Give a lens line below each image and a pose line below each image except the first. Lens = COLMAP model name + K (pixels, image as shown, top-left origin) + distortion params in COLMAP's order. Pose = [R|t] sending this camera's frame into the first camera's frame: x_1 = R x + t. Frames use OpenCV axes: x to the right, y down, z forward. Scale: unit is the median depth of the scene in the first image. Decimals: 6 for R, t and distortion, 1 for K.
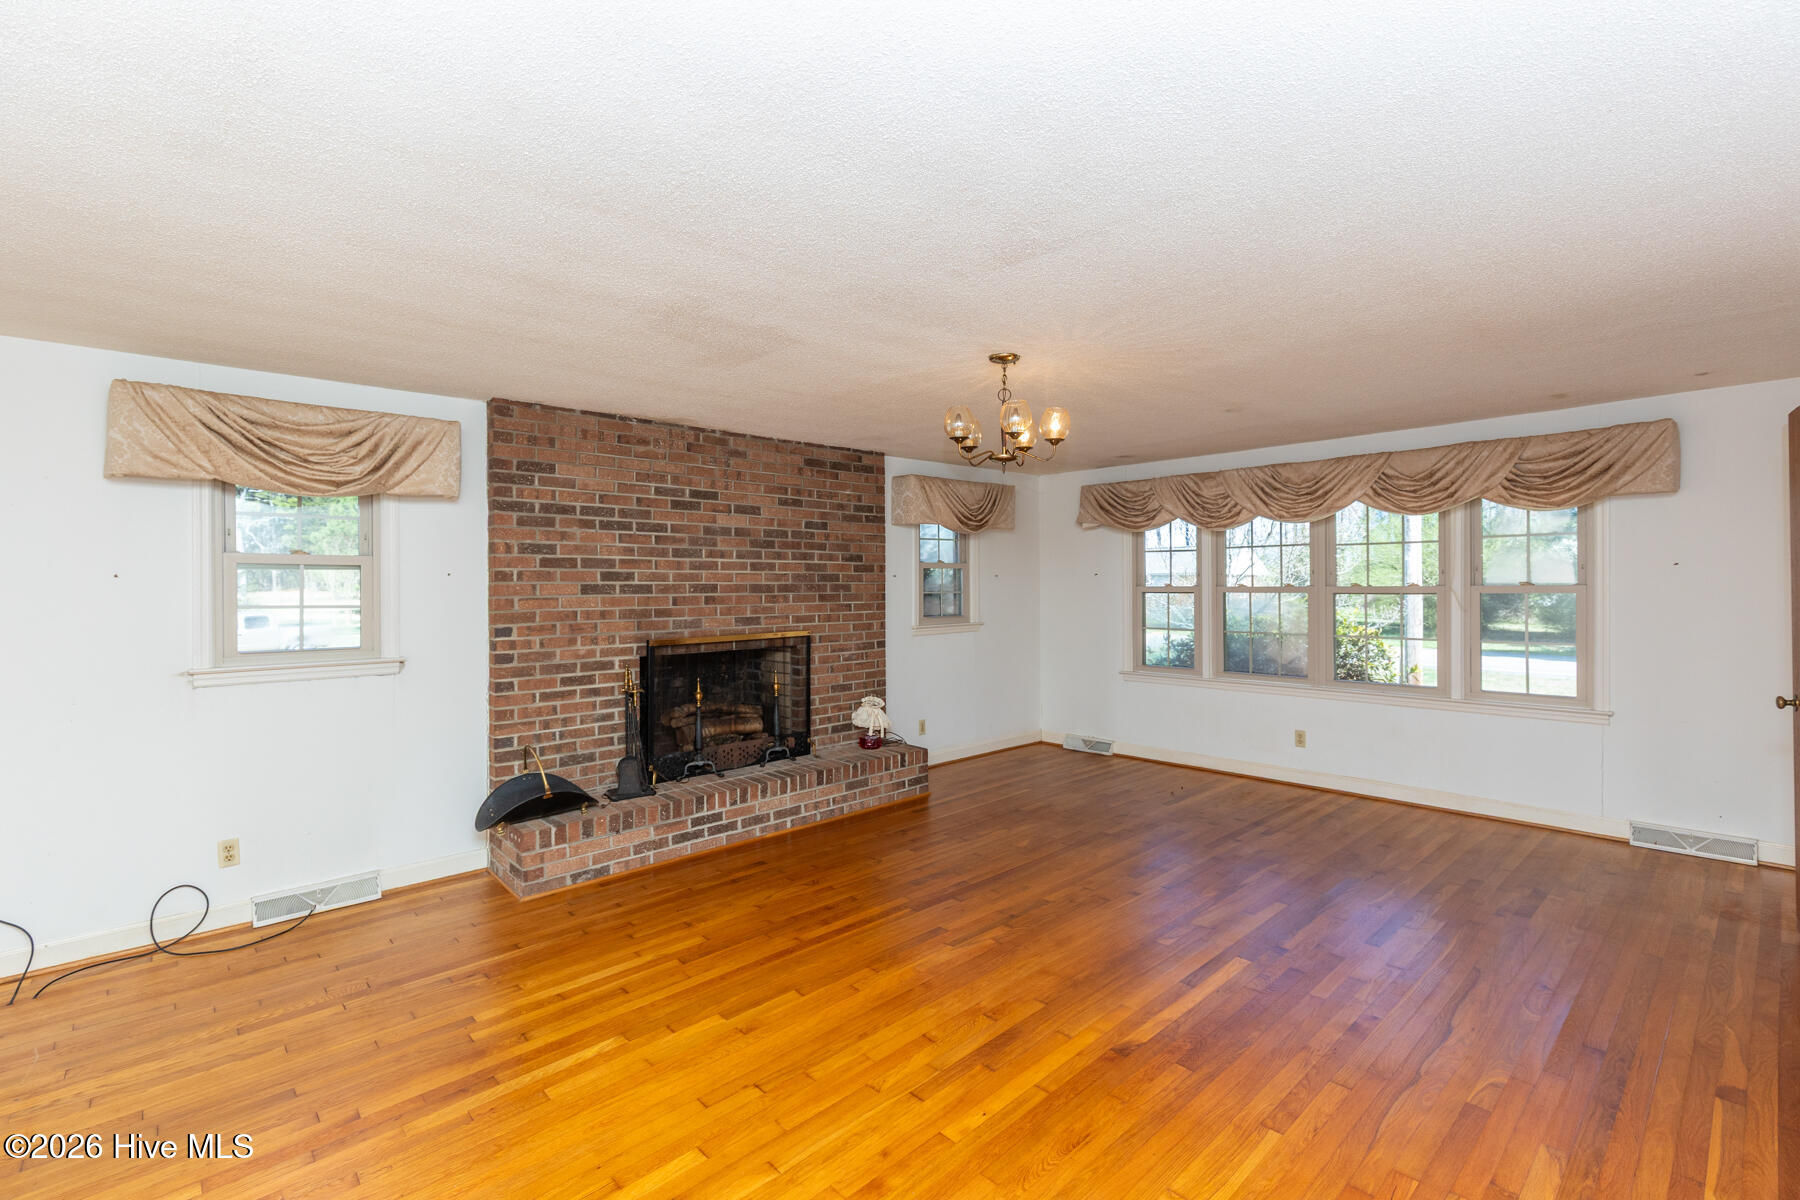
lens RADIAL K [[816.9, 0, 898.9], [0, 816.9, 583.0], [0, 0, 1]] dist [-0.000202, -0.000223]
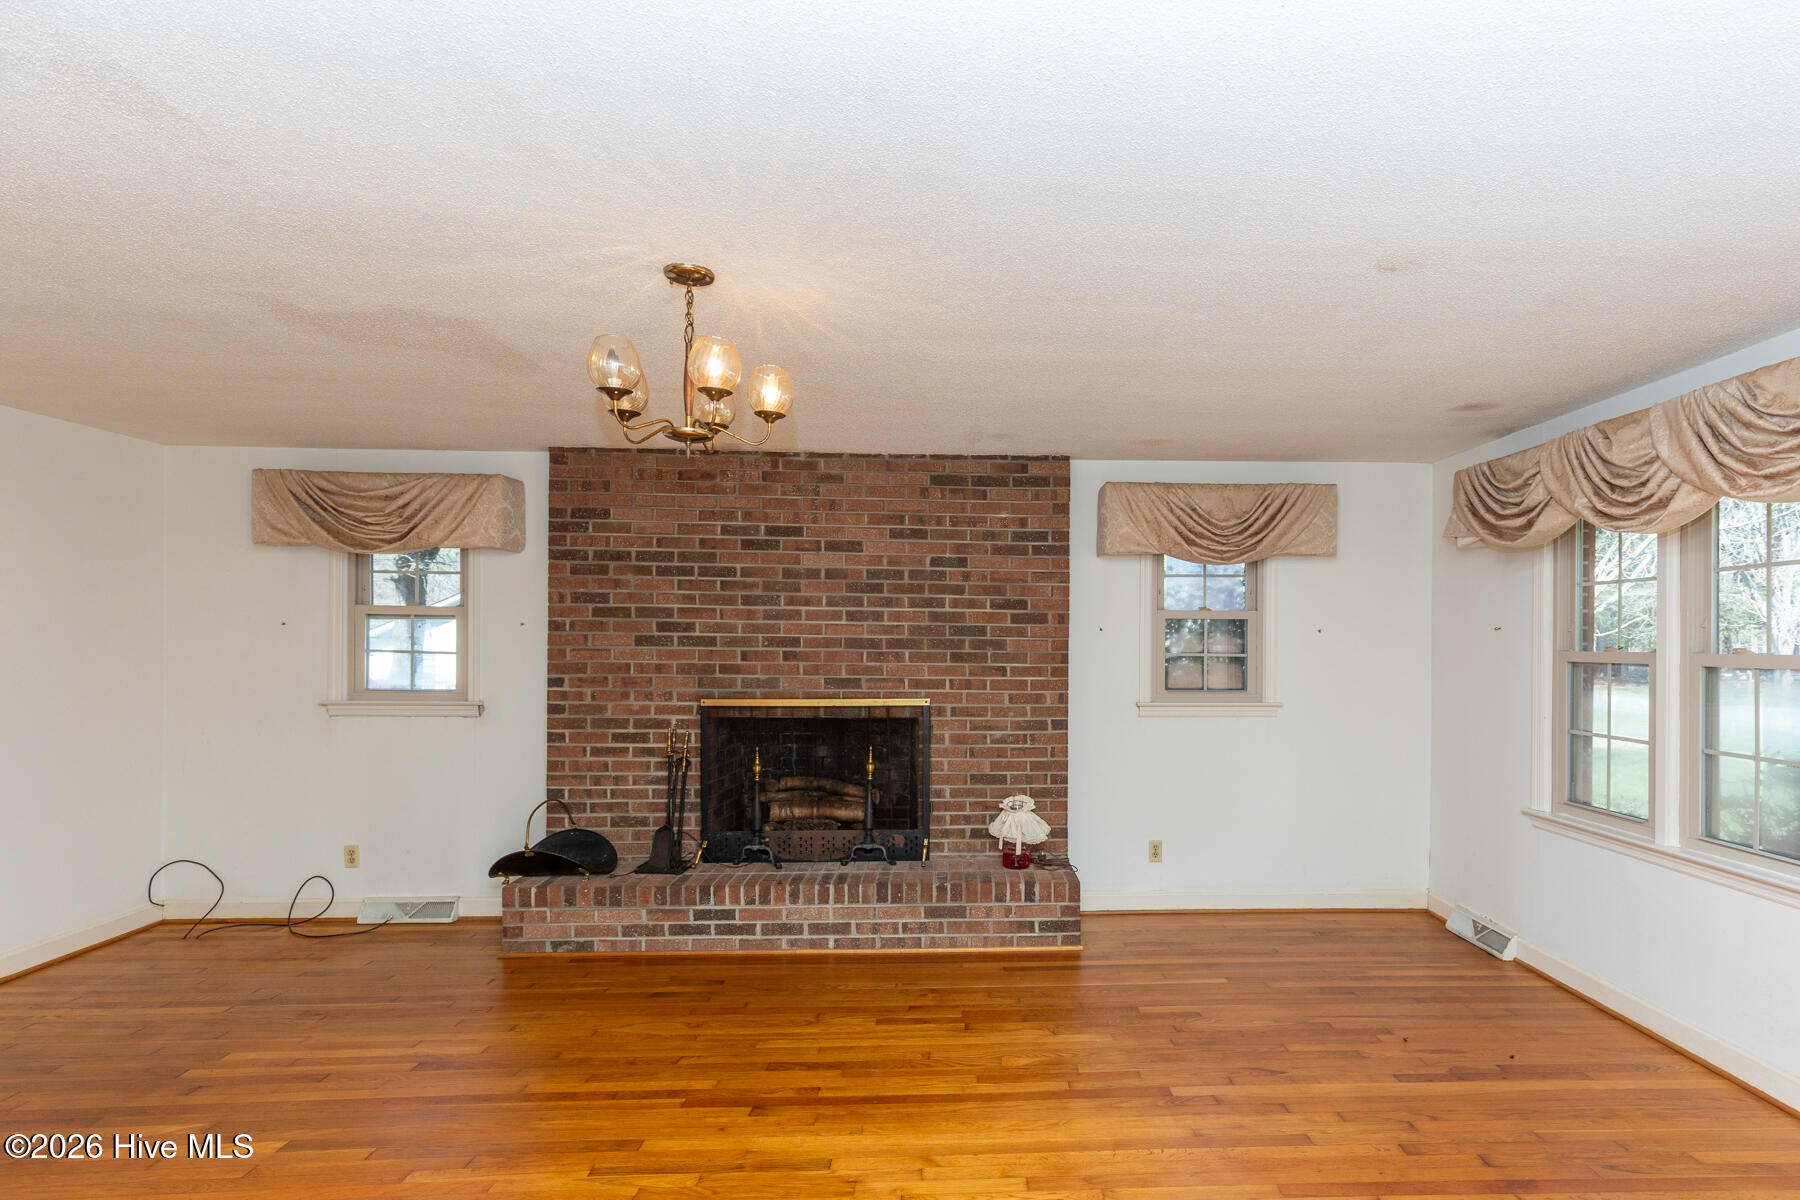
lens RADIAL K [[903.1, 0, 987.0], [0, 903.1, 638.0], [0, 0, 1]] dist [0.002105, 0.000087]
pose [[0.759752, 0.011872, -0.650105, 0.569356], [-0.012476, 0.999915, 0.003680, -0.003750], [0.650094, 0.005314, 0.759836, 0.460131]]
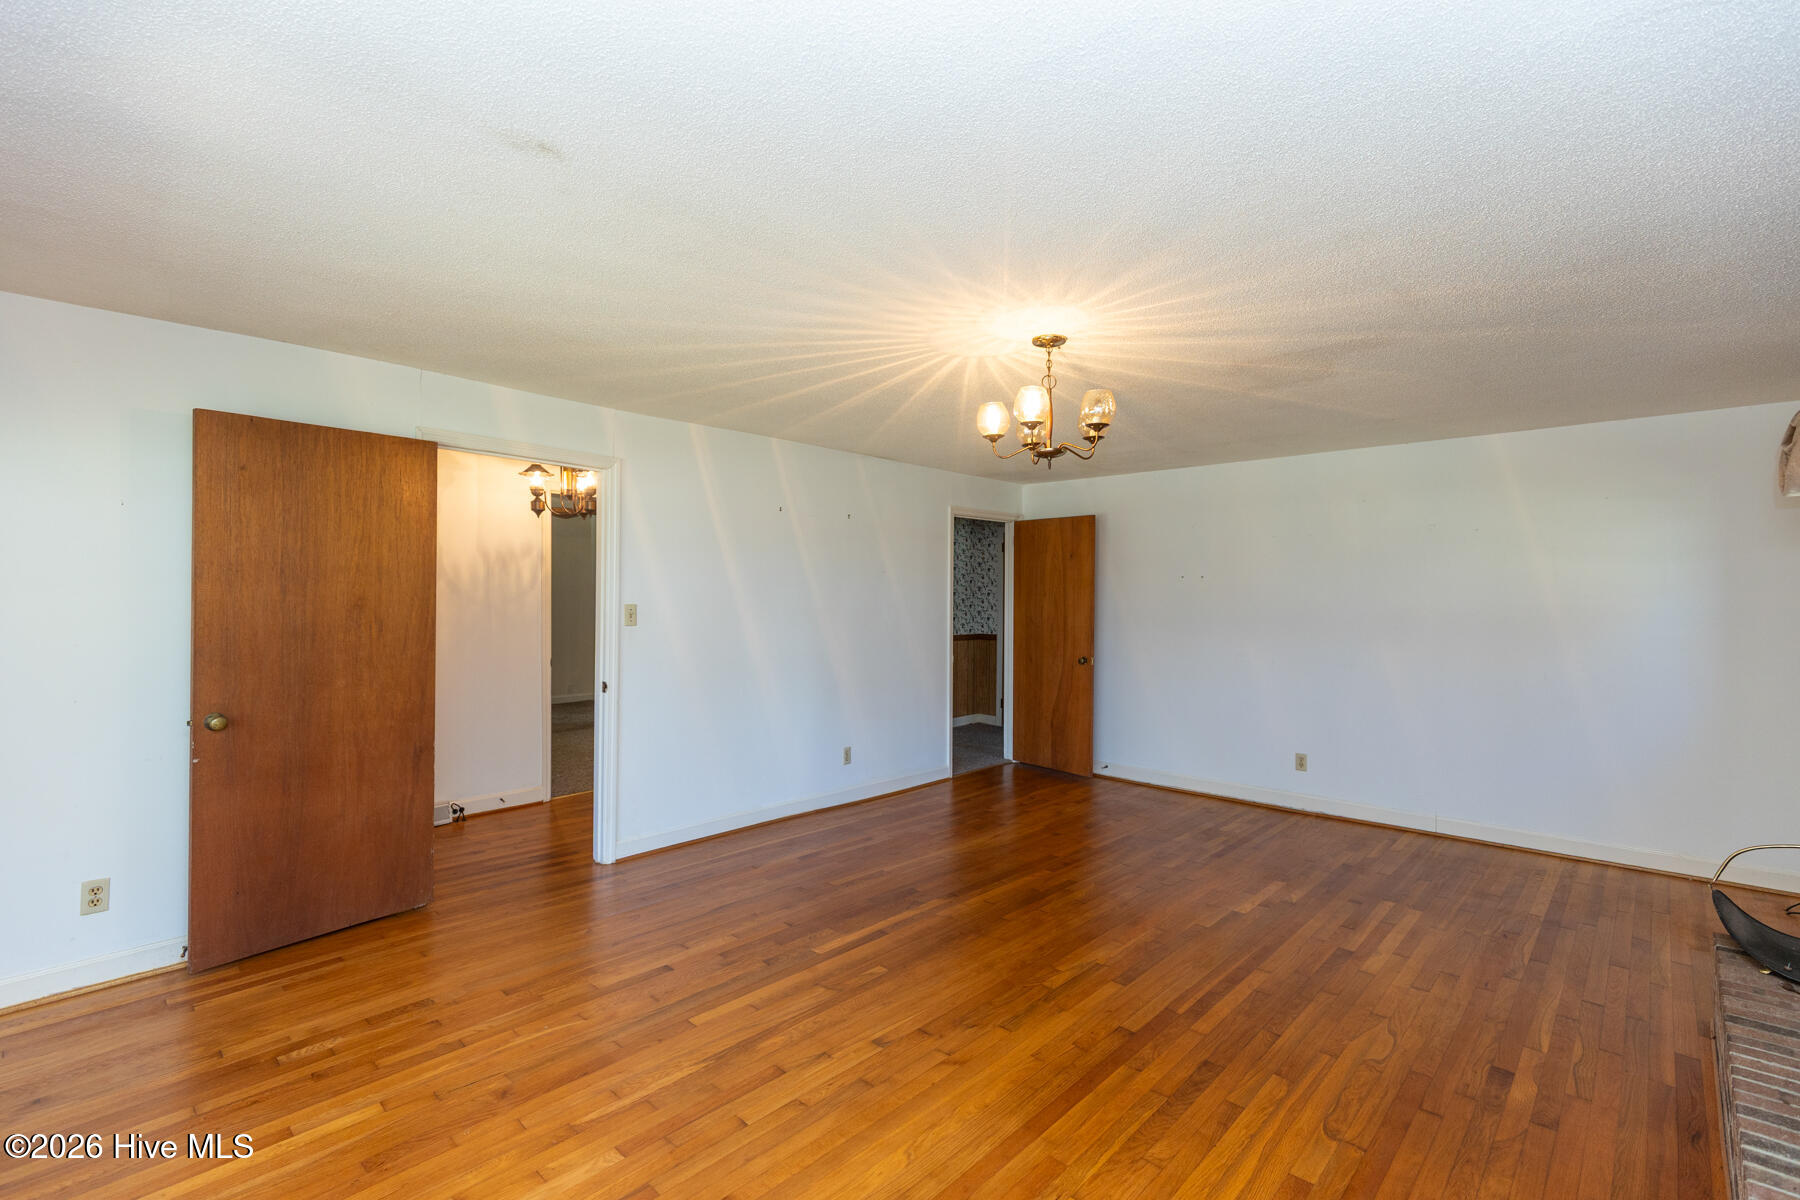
lens RADIAL K [[822.4, 0, 901.1], [0, 822.4, 591.2], [0, 0, 1]] dist [0.015710, -0.001262]
pose [[-0.997557, 0.001698, -0.069833, 0.263436], [0.001435, 0.999992, 0.003822, -0.002960], [0.069839, 0.003712, -0.997551, 1.405308]]
